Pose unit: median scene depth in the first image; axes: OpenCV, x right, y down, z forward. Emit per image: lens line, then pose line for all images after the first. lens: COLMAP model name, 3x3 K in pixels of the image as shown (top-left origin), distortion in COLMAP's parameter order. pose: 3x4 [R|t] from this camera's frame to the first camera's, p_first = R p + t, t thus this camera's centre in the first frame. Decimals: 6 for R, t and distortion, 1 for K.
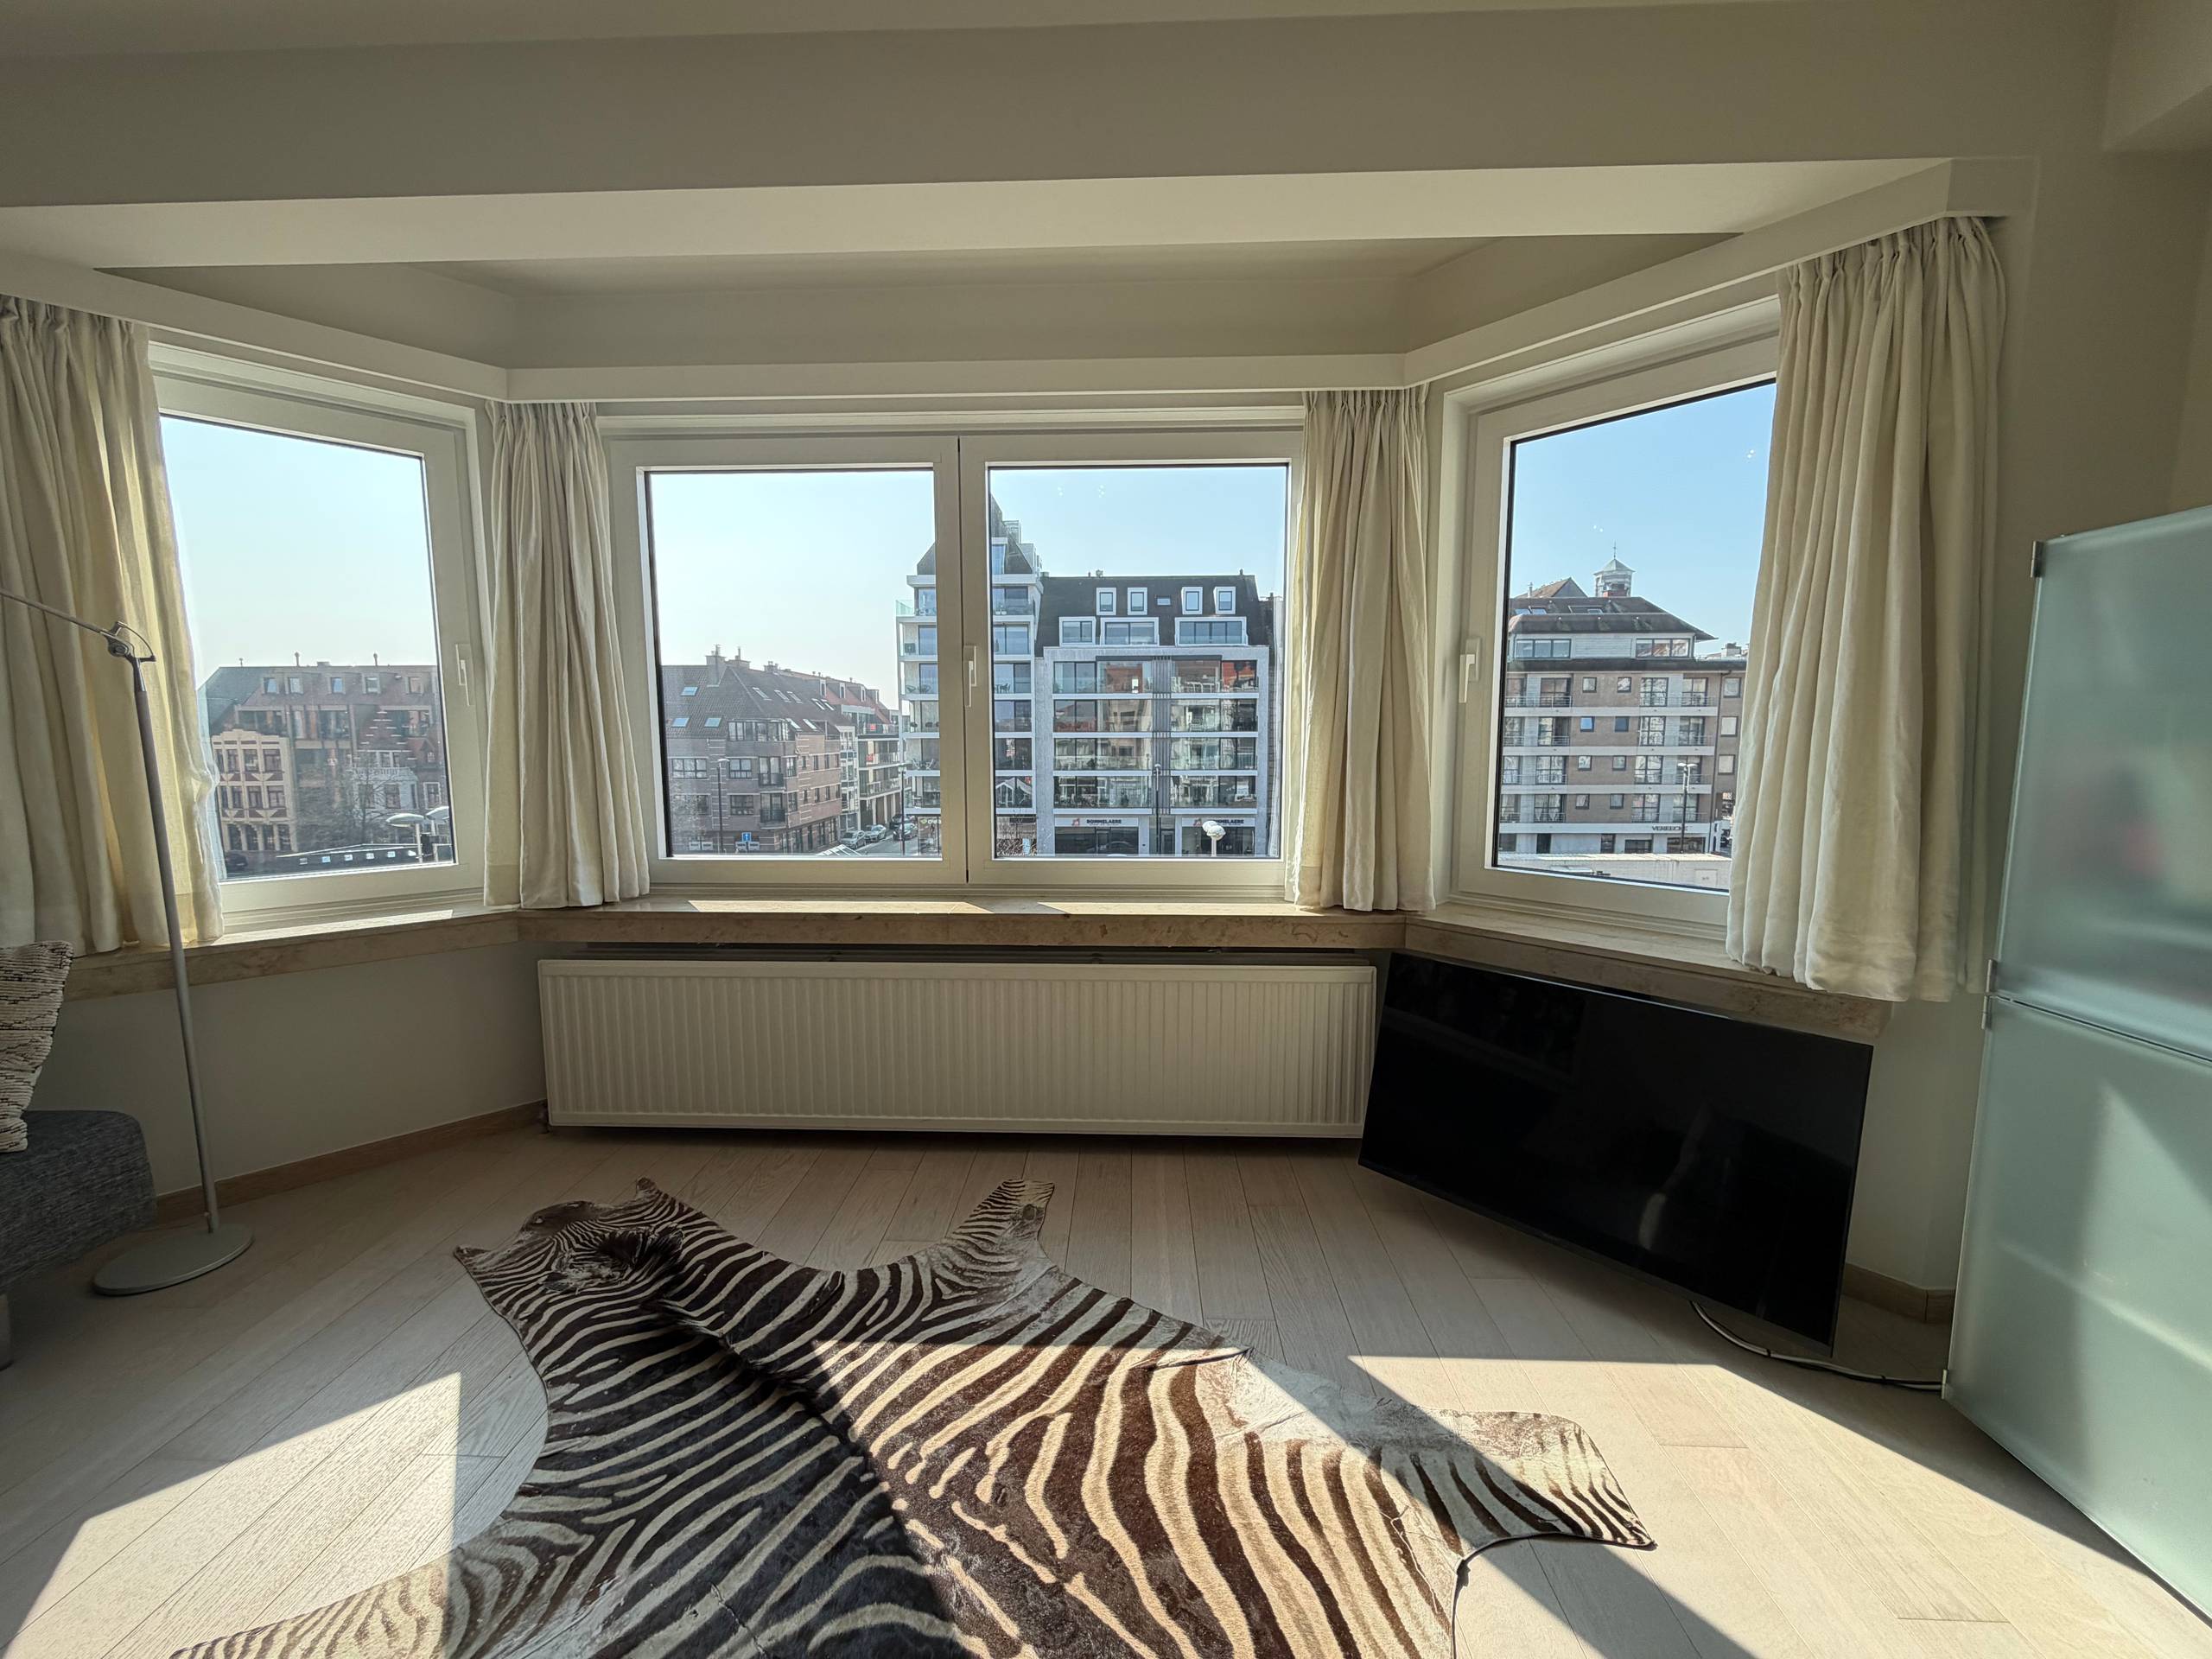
lens RADIAL K [[874.2, 0, 1100.3], [0, 874.2, 834.3], [0, 0, 1]] dist [-0.001769, -0.000548]
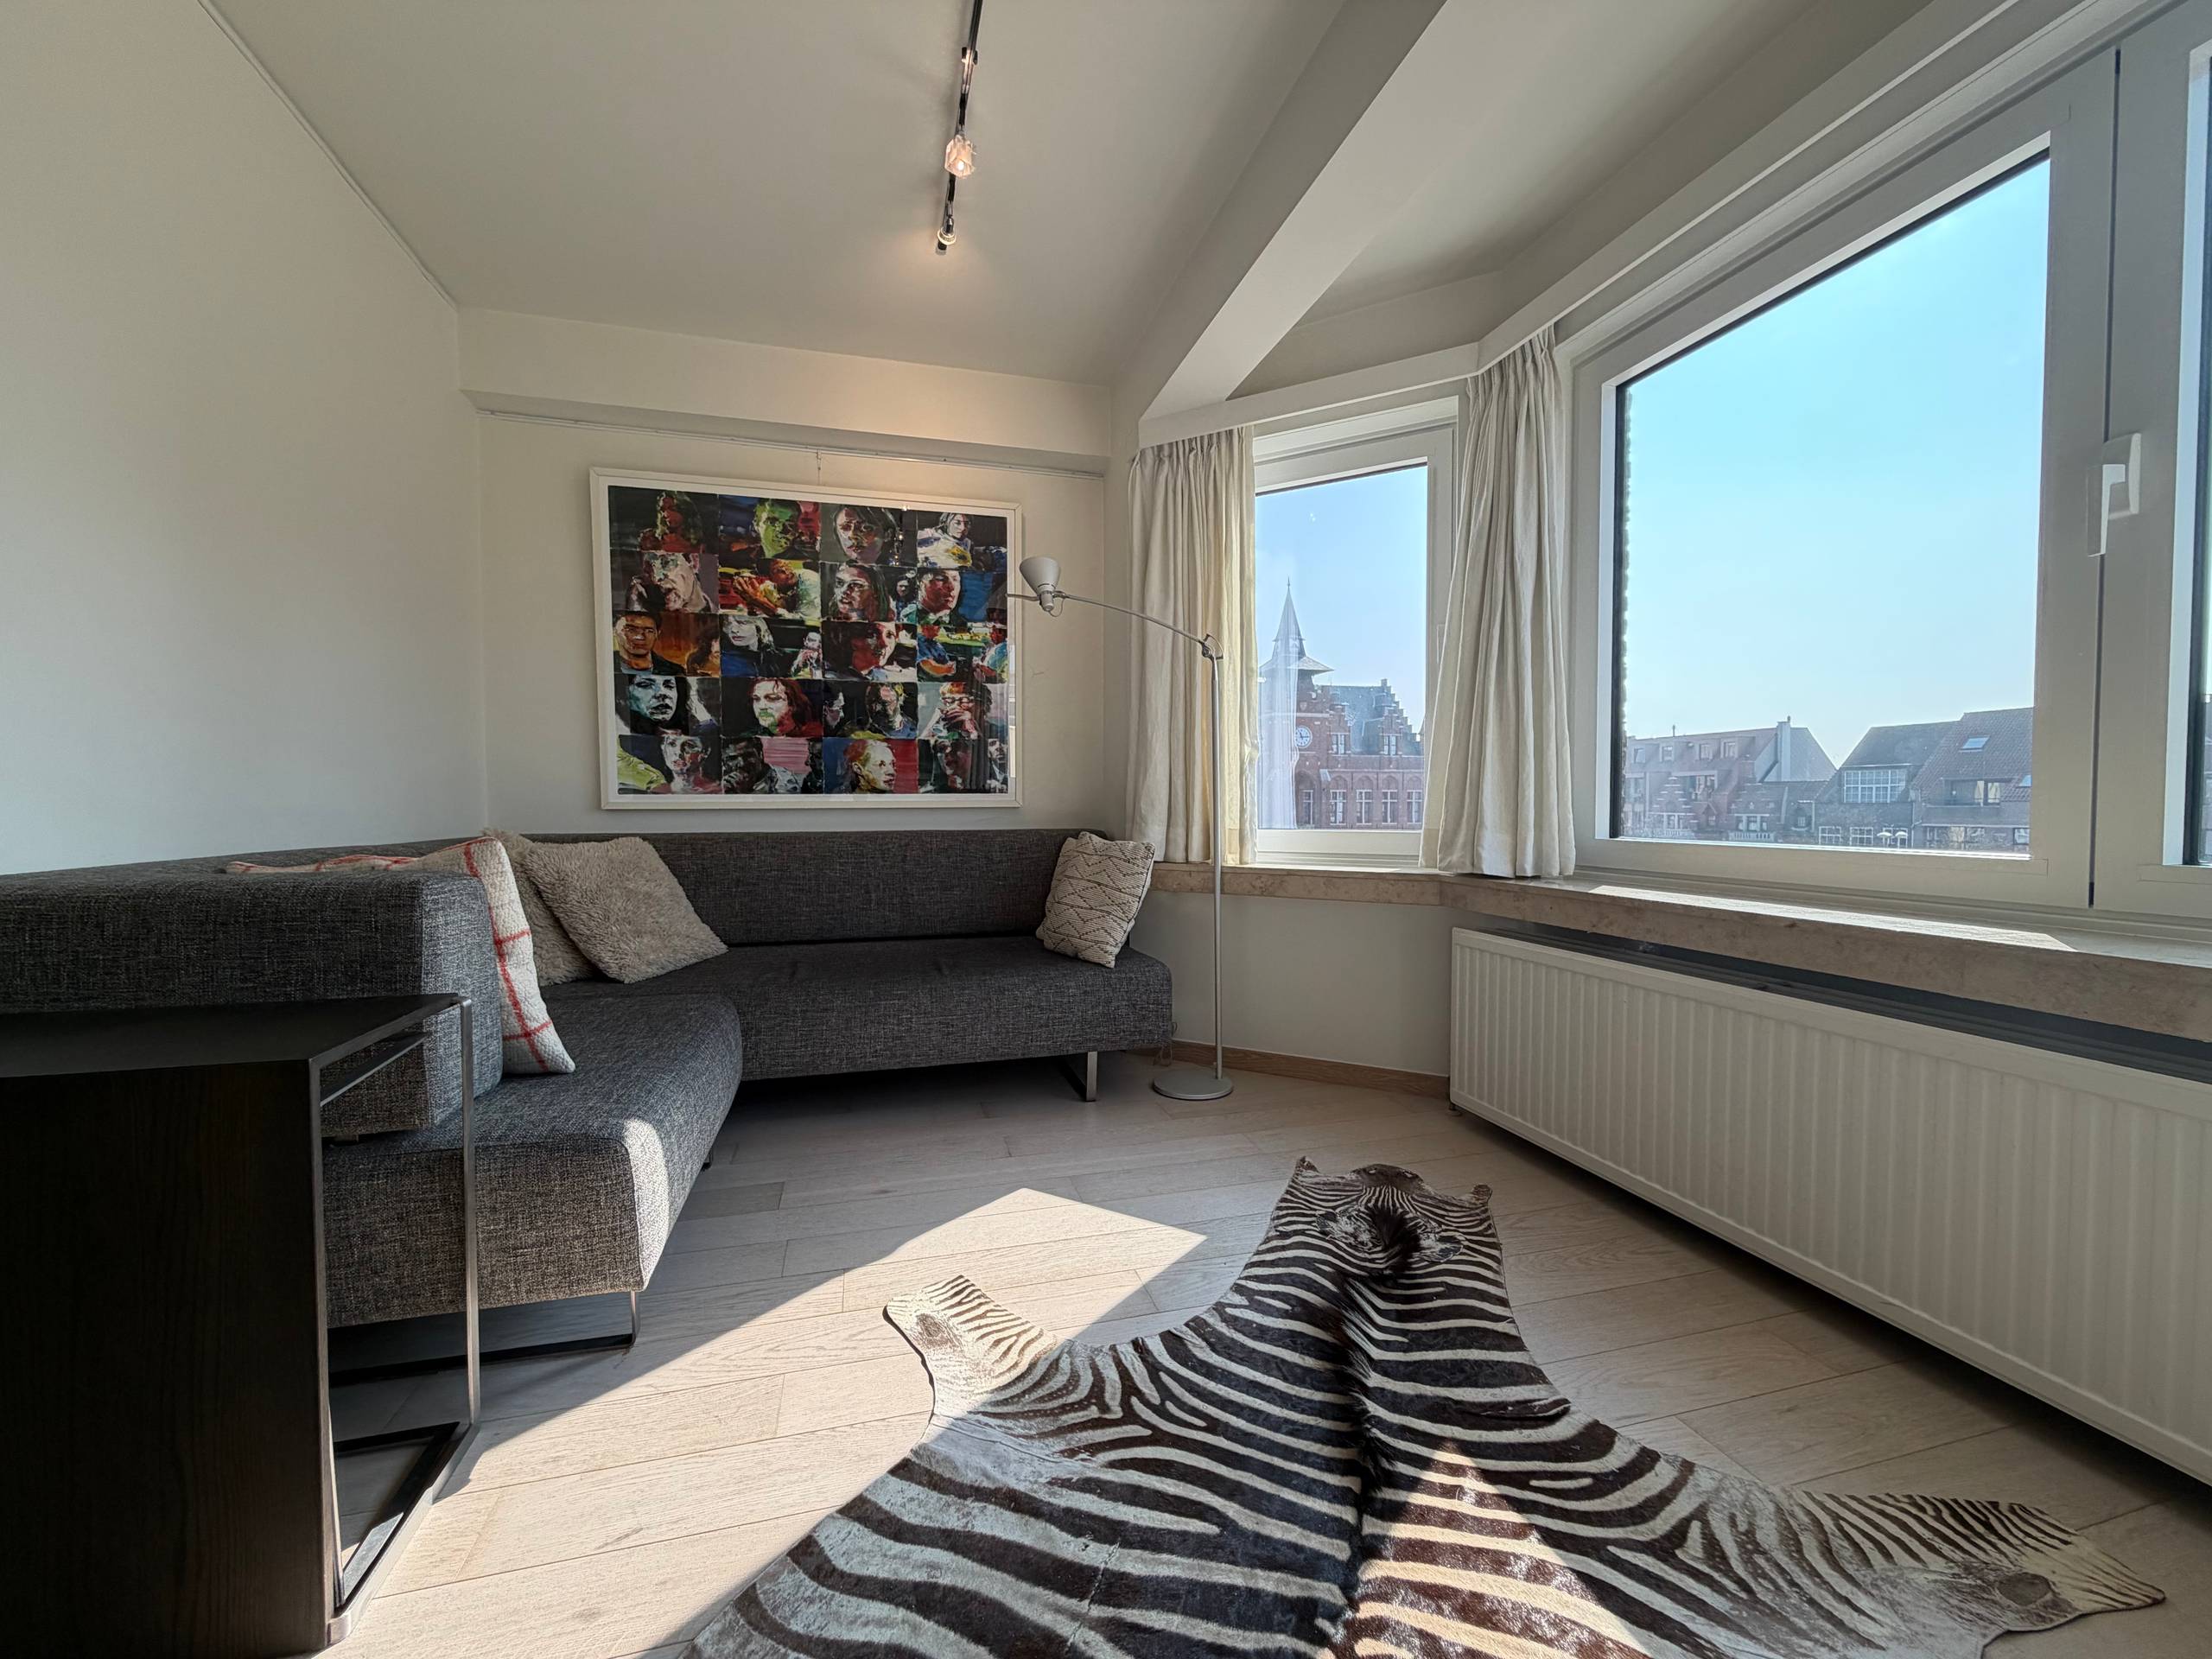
lens RADIAL K [[874.2, 0, 1100.3], [0, 874.2, 834.3], [0, 0, 1]] dist [-0.001769, -0.000548]
pose [[0.299299, 0.035950, -0.953482, 0.242306], [-0.106358, 0.994319, 0.004103, 0.110413], [0.948213, 0.100183, 0.301422, 0.450210]]
